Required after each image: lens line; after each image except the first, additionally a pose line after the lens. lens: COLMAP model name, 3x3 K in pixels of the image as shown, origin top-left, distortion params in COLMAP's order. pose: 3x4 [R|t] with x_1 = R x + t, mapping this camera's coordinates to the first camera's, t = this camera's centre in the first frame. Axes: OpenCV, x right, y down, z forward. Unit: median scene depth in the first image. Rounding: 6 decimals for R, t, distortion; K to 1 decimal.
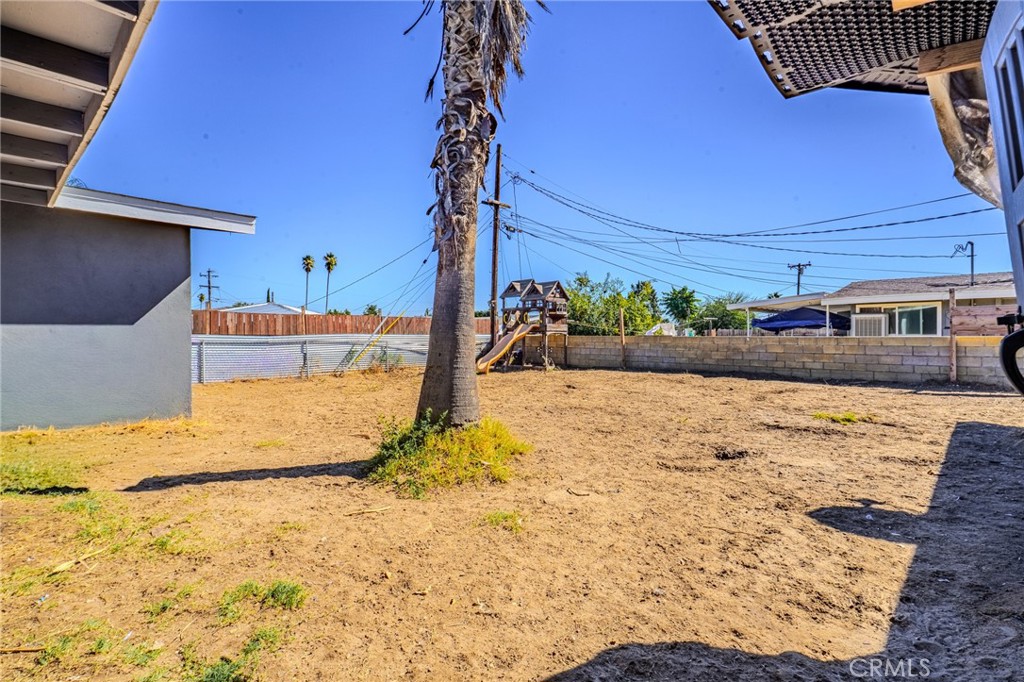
lens RADIAL K [[537.5, 0, 512.0], [0, 537.5, 341.0], [0, 0, 1]] dist [0.043519, -0.000176]
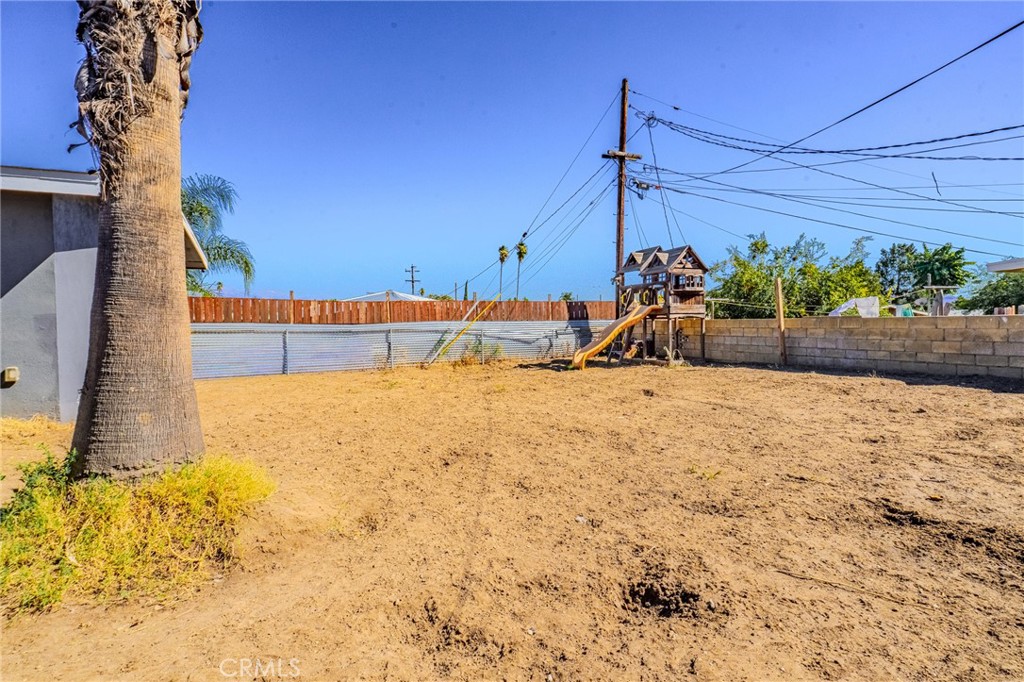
lens RADIAL K [[537.5, 0, 512.0], [0, 537.5, 341.0], [0, 0, 1]] dist [0.043519, -0.000176]
pose [[0.907072, 0.000677, -0.420976, 0.178256], [0.008589, 0.999761, 0.020114, 0.002524], [0.420889, -0.021860, 0.906849, 0.218495]]
